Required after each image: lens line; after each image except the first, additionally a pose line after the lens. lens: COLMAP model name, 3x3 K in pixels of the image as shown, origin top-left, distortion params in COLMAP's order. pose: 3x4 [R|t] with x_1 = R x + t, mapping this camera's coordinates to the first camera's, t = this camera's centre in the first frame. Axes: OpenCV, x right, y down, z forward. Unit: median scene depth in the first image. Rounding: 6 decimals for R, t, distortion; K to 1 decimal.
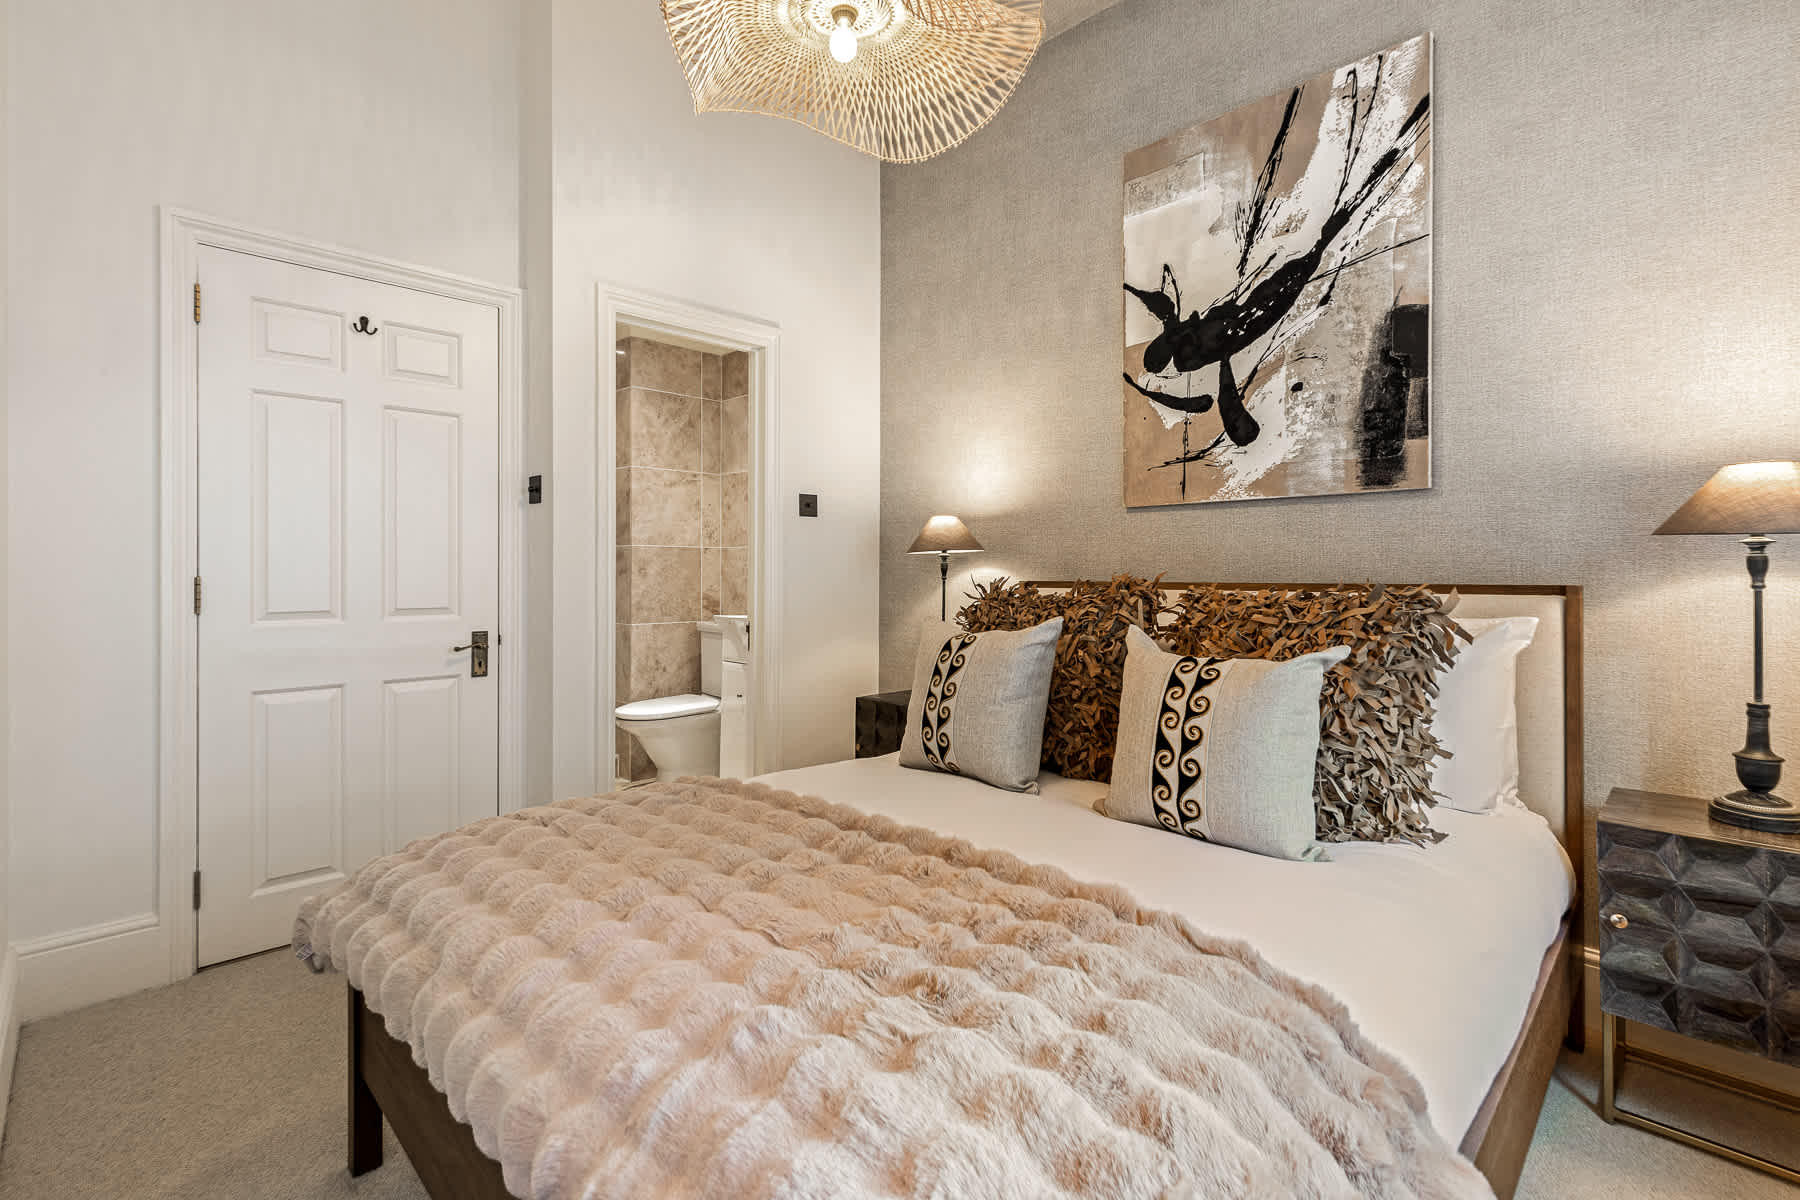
lens RADIAL K [[811.7, 0, 905.3], [0, 811.7, 571.4], [0, 0, 1]] dist [-0.001339, -0.000622]
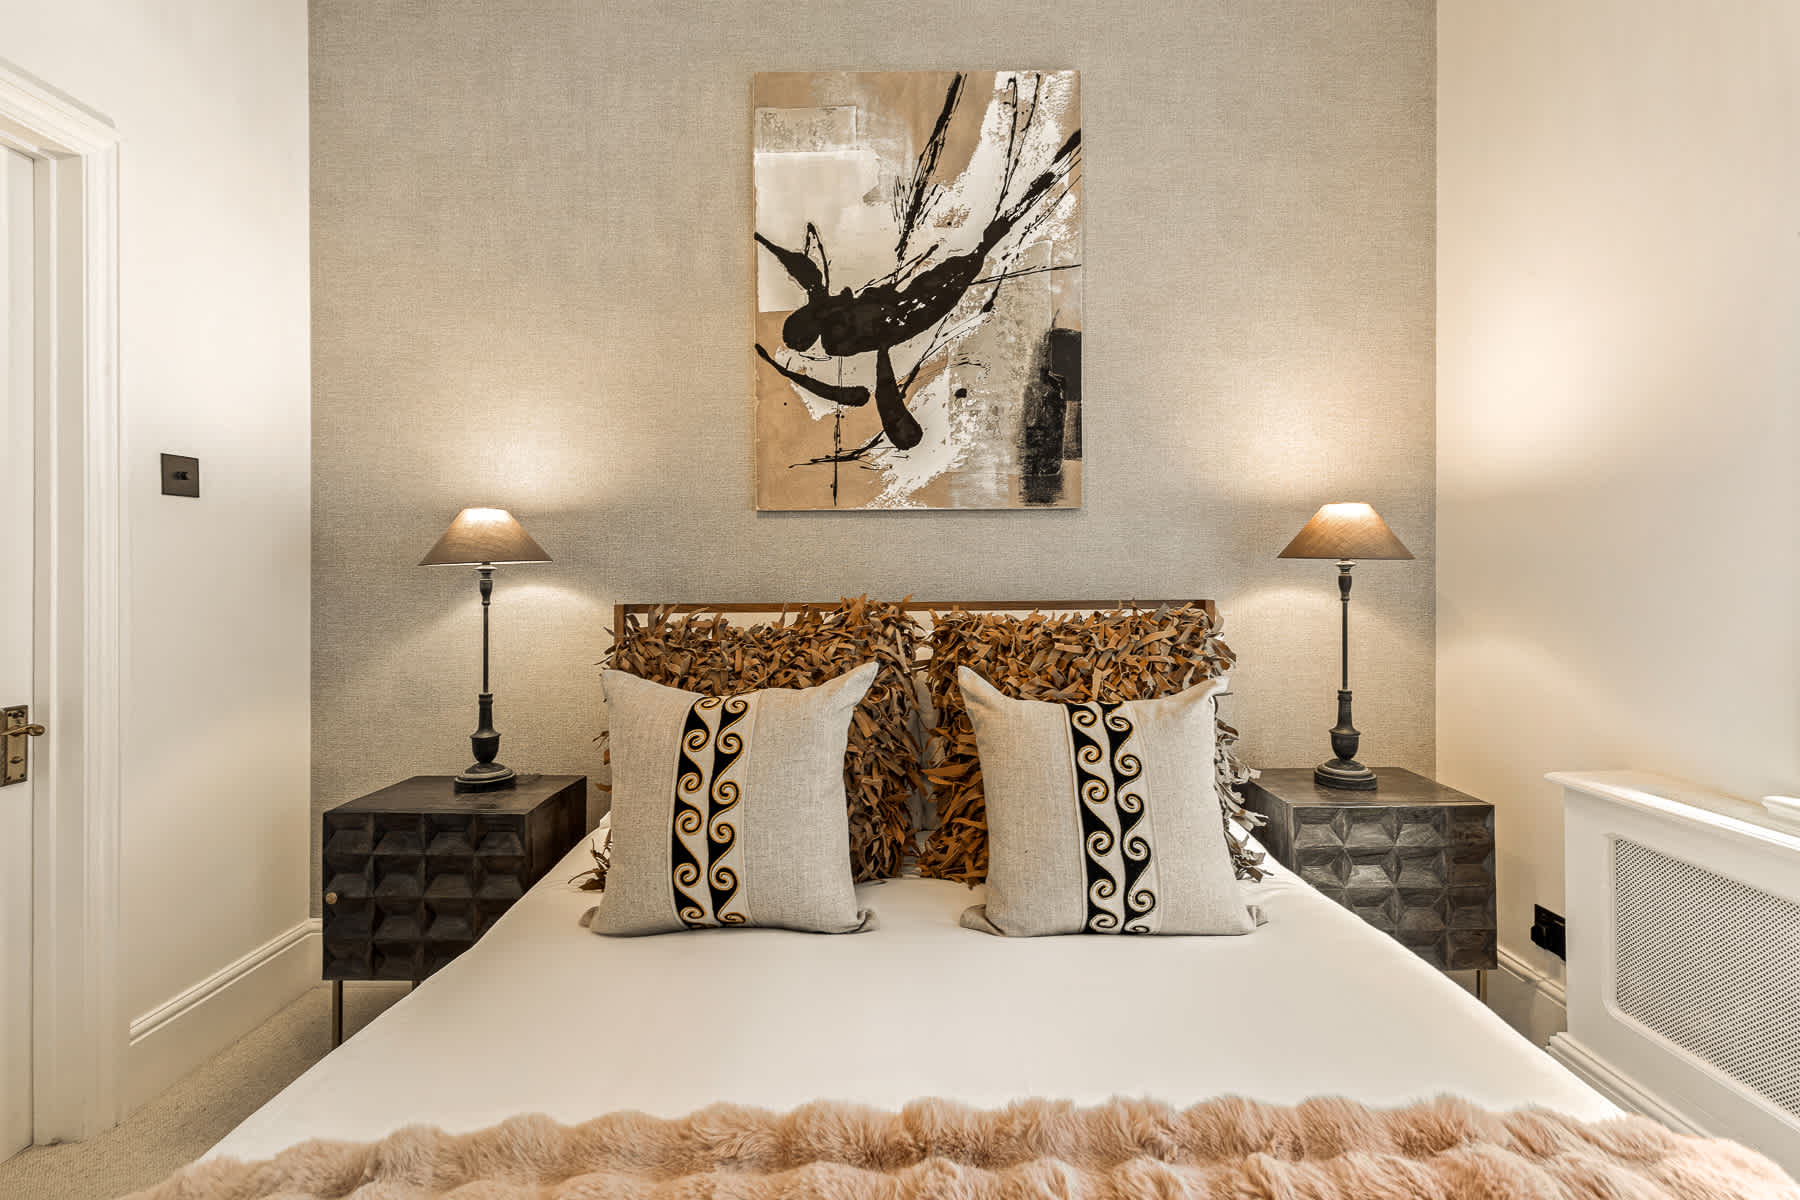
lens RADIAL K [[811.5, 0, 903.2], [0, 811.5, 577.8], [0, 0, 1]] dist [0.001856, -0.000200]
pose [[0.708434, -0.005982, 0.705752, -0.231577], [0.006362, 0.999978, 0.002089, -0.015324], [-0.705748, 0.003010, 0.708456, 0.383201]]
